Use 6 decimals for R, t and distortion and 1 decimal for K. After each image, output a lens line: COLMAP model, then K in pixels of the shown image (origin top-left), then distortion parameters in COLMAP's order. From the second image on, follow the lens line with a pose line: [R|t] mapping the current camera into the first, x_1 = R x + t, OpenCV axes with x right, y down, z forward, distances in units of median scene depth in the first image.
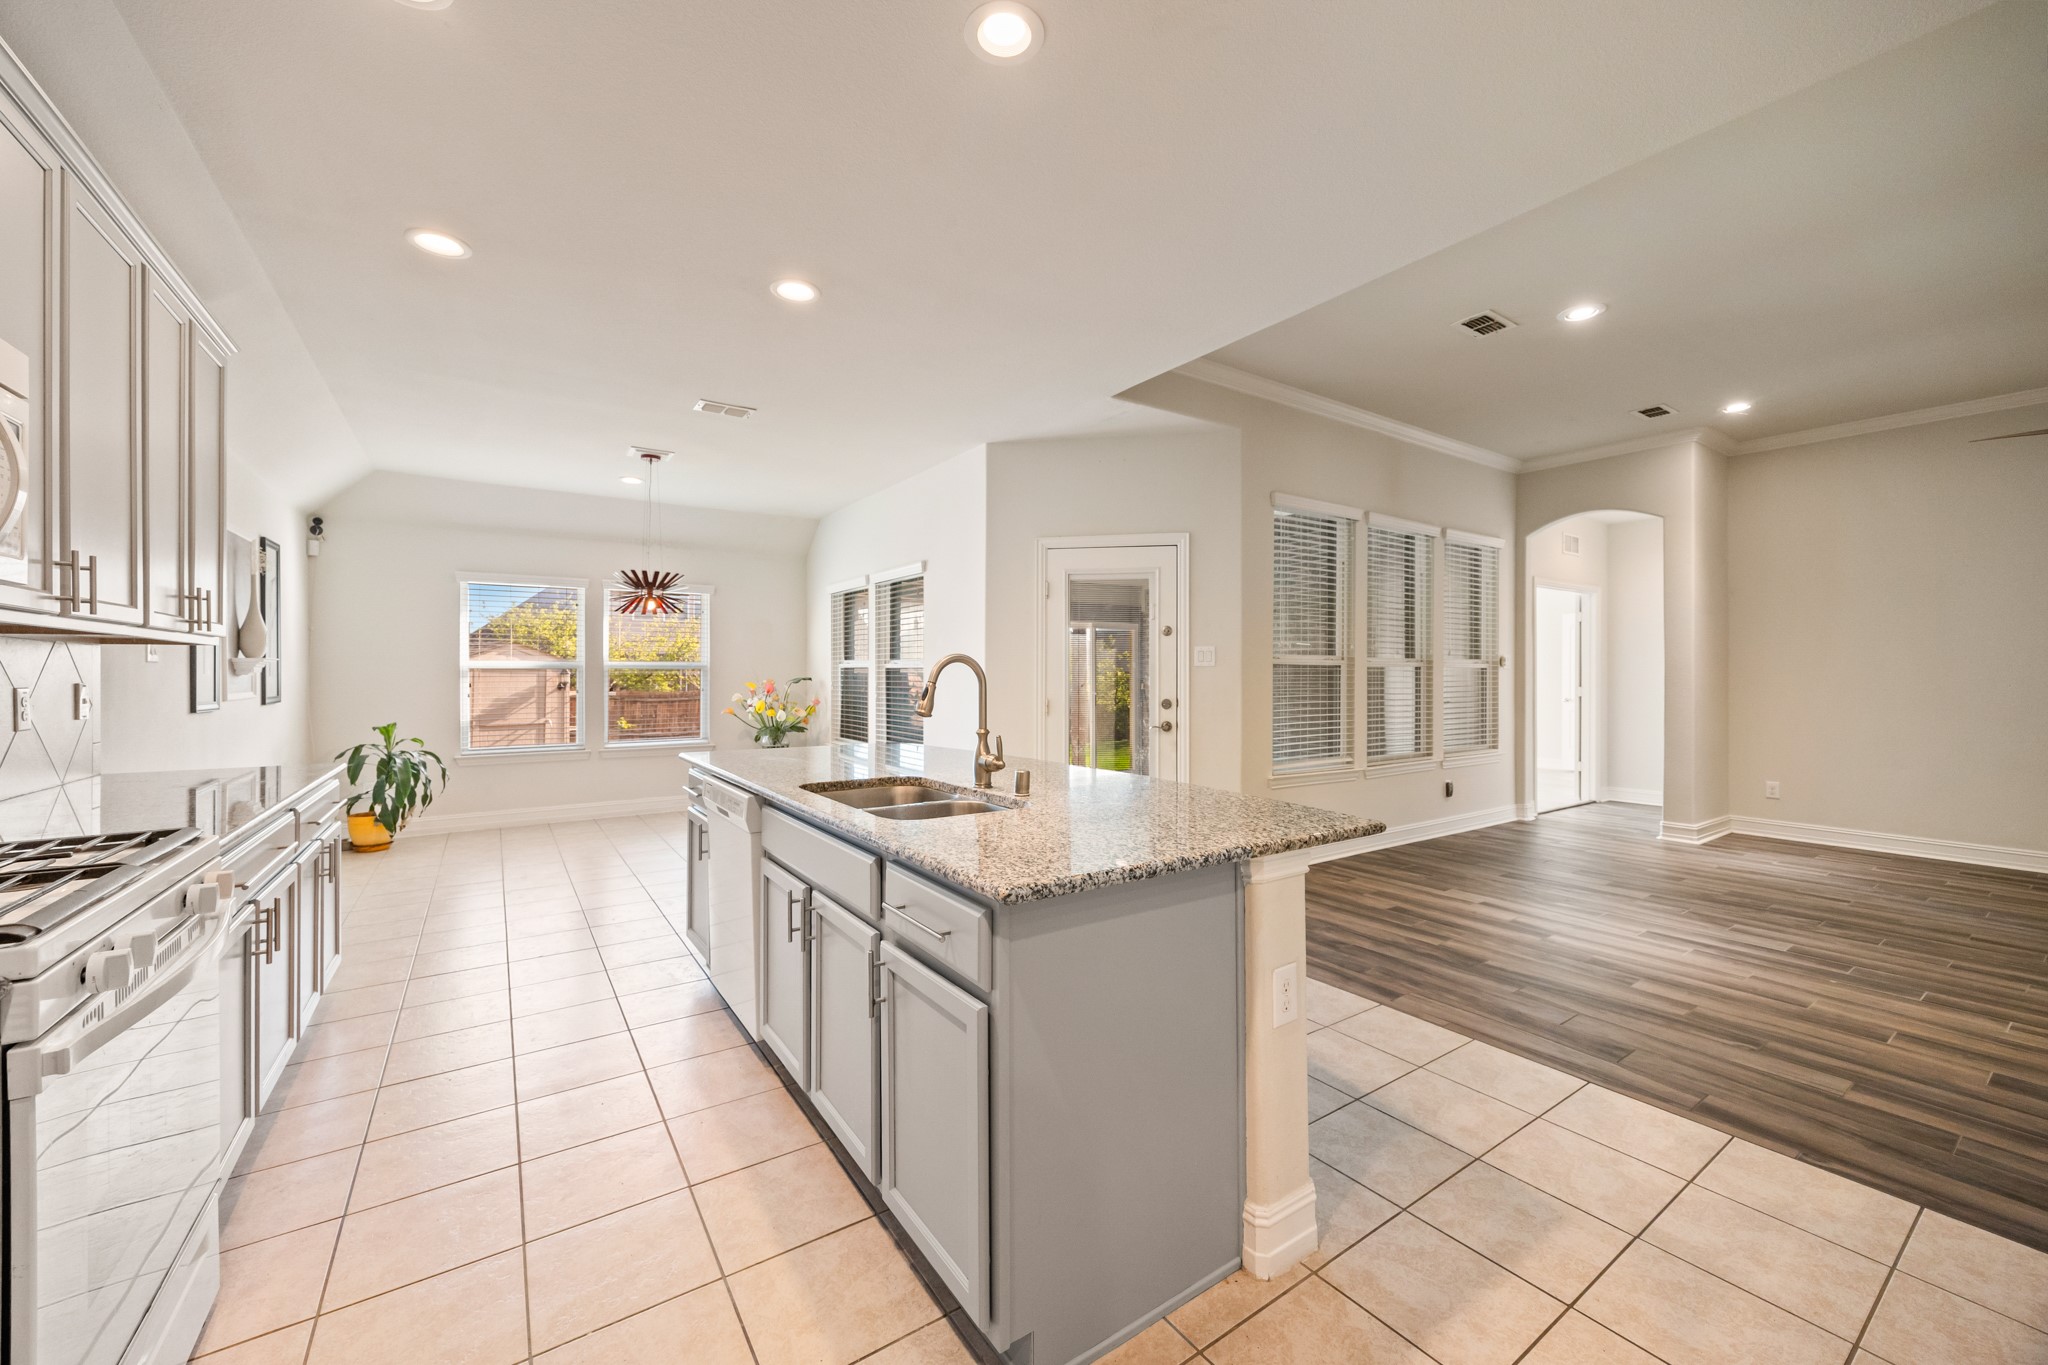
lens RADIAL K [[781.5, 0, 1027.7], [0, 781.5, 671.7], [0, 0, 1]] dist [-0.001013, -0.000092]
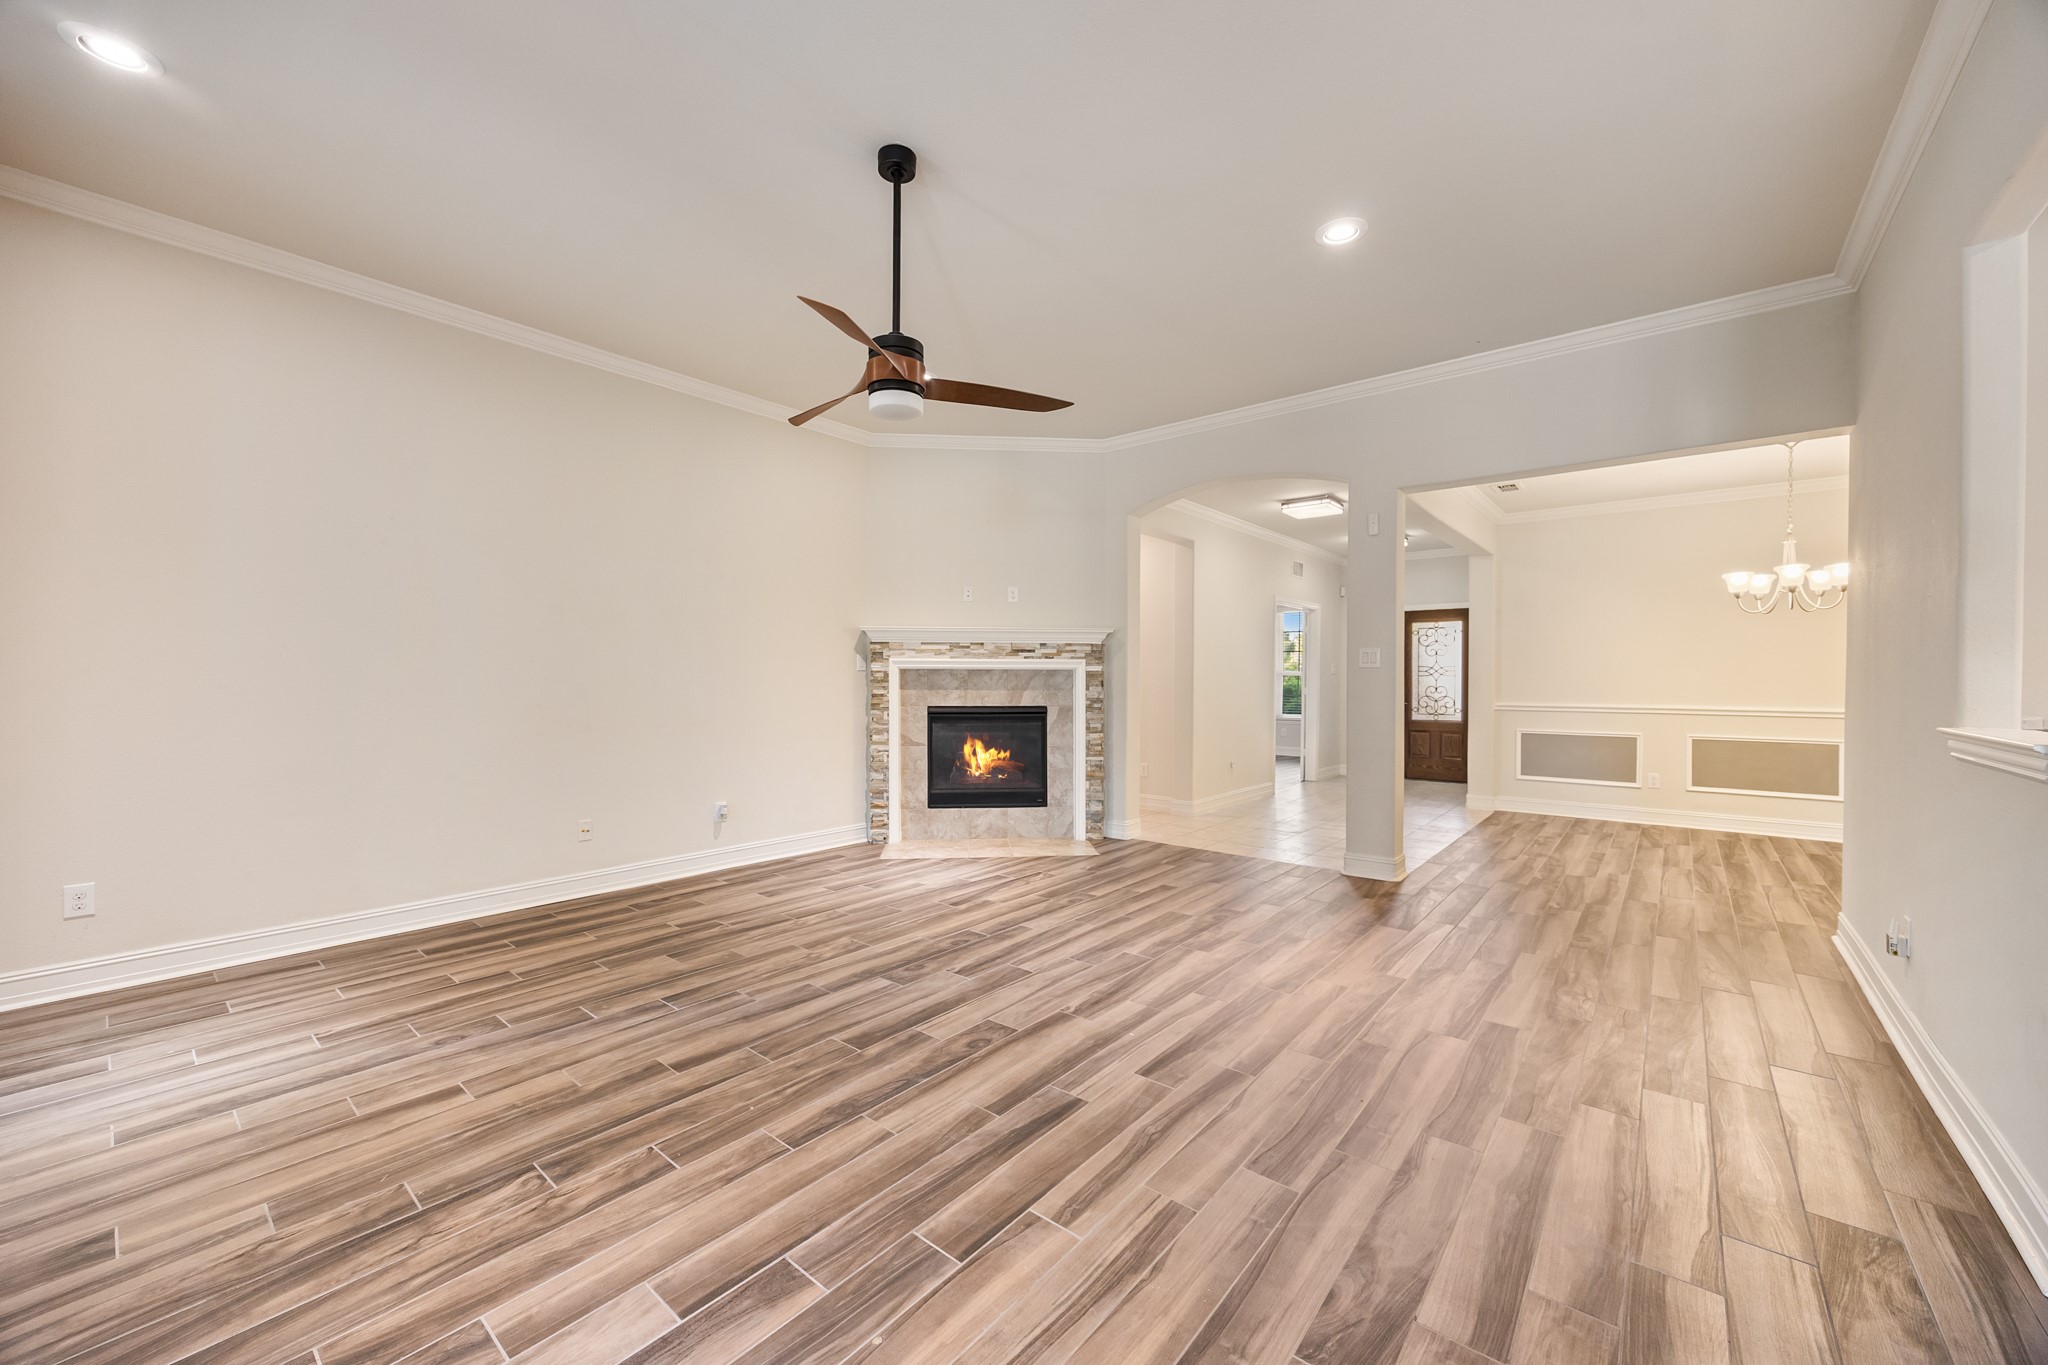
lens RADIAL K [[781.5, 0, 1027.7], [0, 781.5, 671.7], [0, 0, 1]] dist [-0.001013, -0.000092]
pose [[-0.273432, 0.006591, 0.961869, 0.390013], [-0.001957, 0.999971, -0.007409, 0.006604], [-0.961889, -0.003908, -0.273411, 0.715549]]
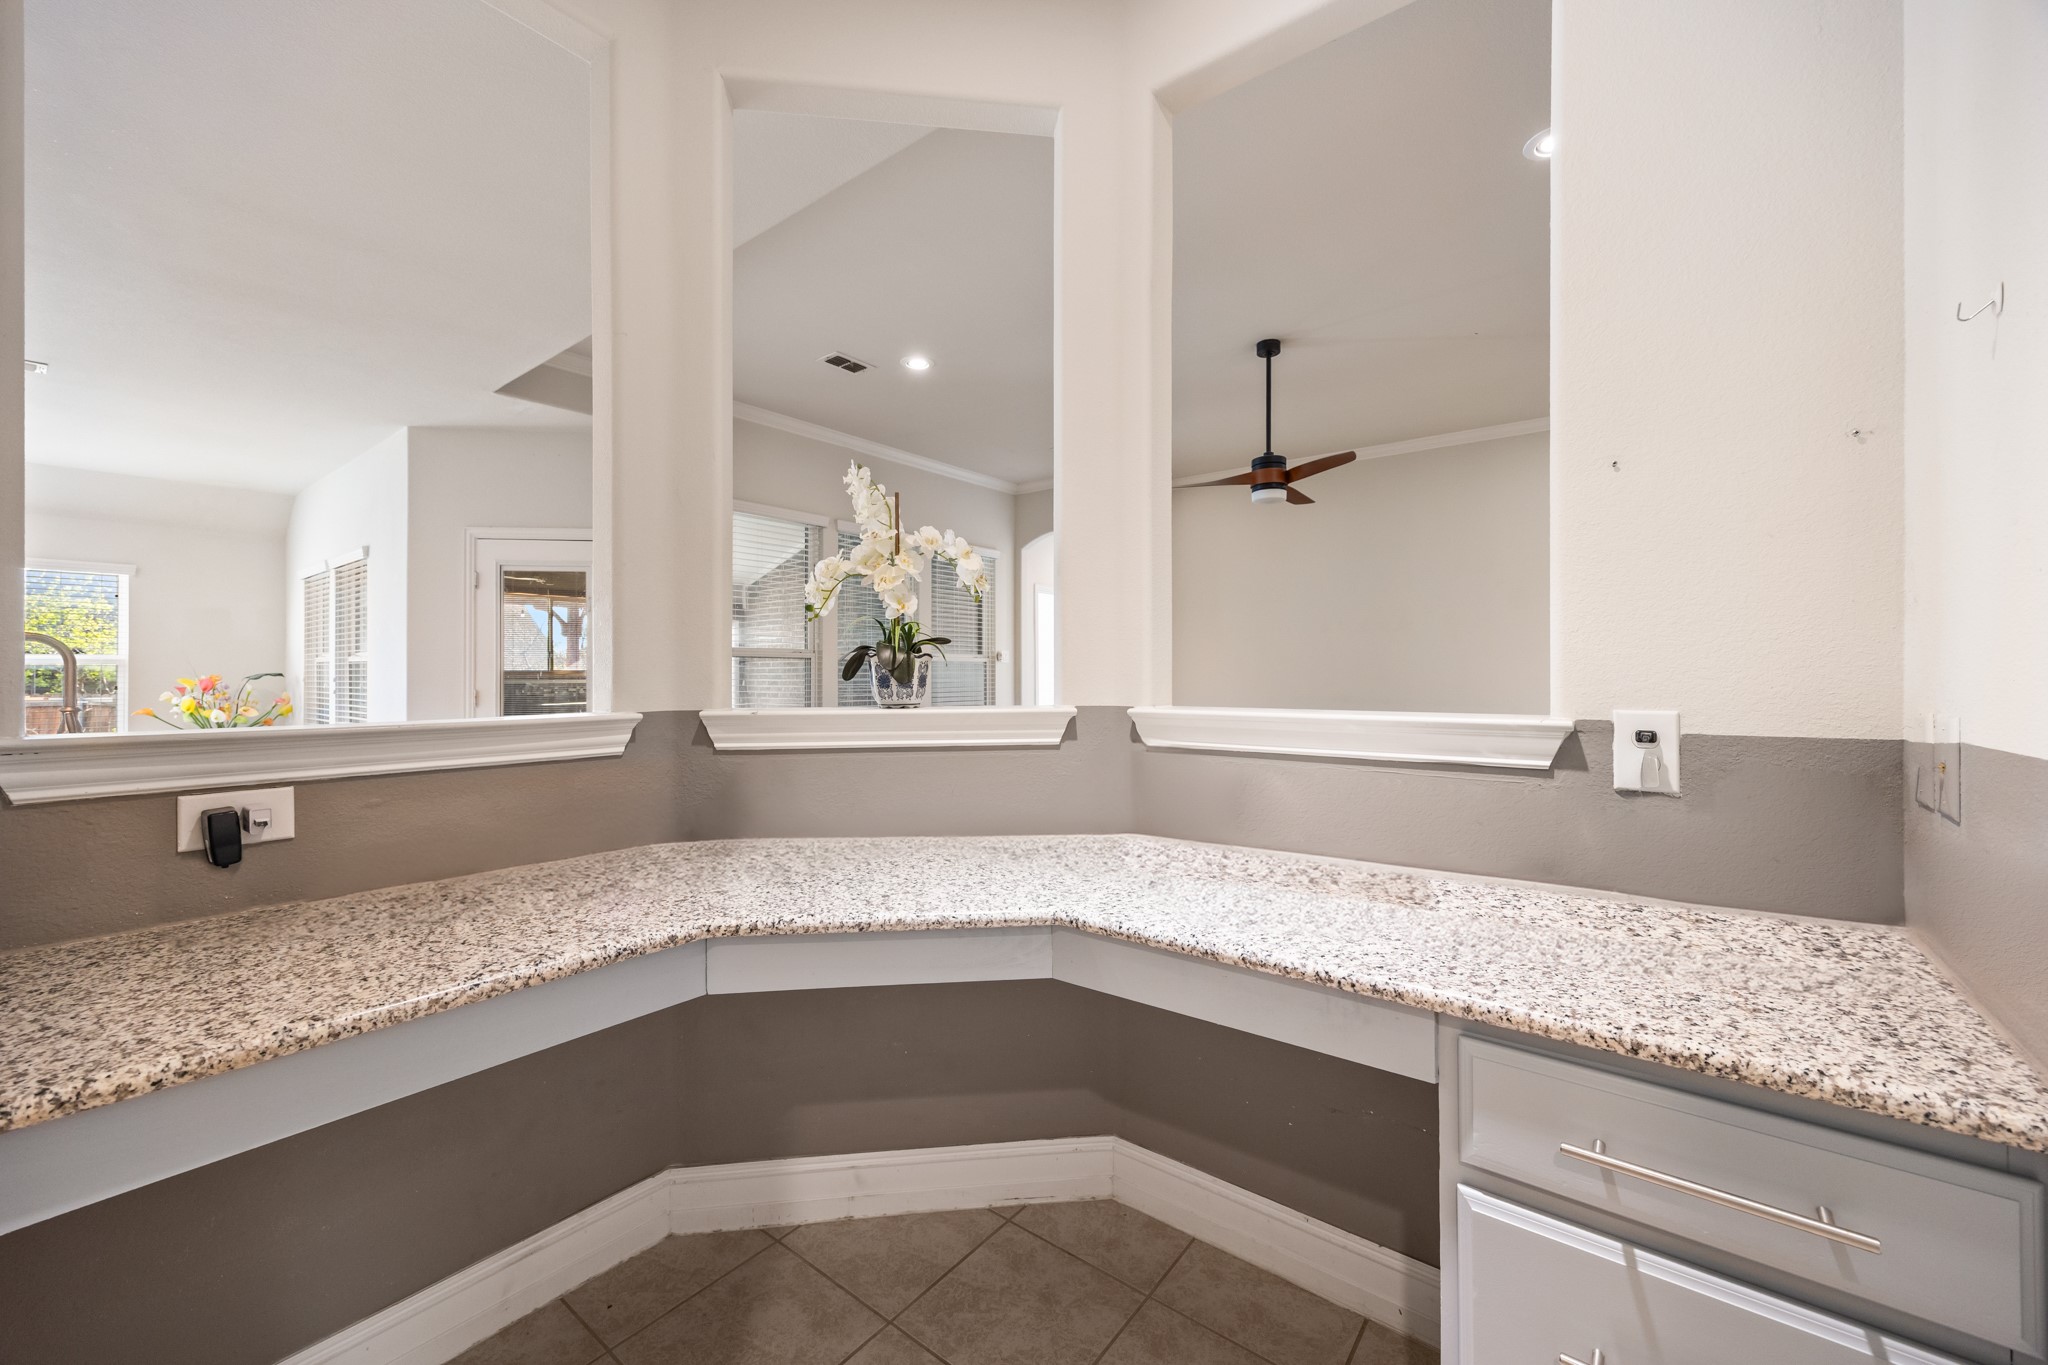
lens RADIAL K [[781.5, 0, 1027.7], [0, 781.5, 671.7], [0, 0, 1]] dist [-0.001013, -0.000092]
pose [[0.951366, -0.003298, 0.308047, 0.417471], [0.004094, 0.999990, -0.001938, 0.017487], [-0.308037, 0.003105, 0.951369, -0.169125]]
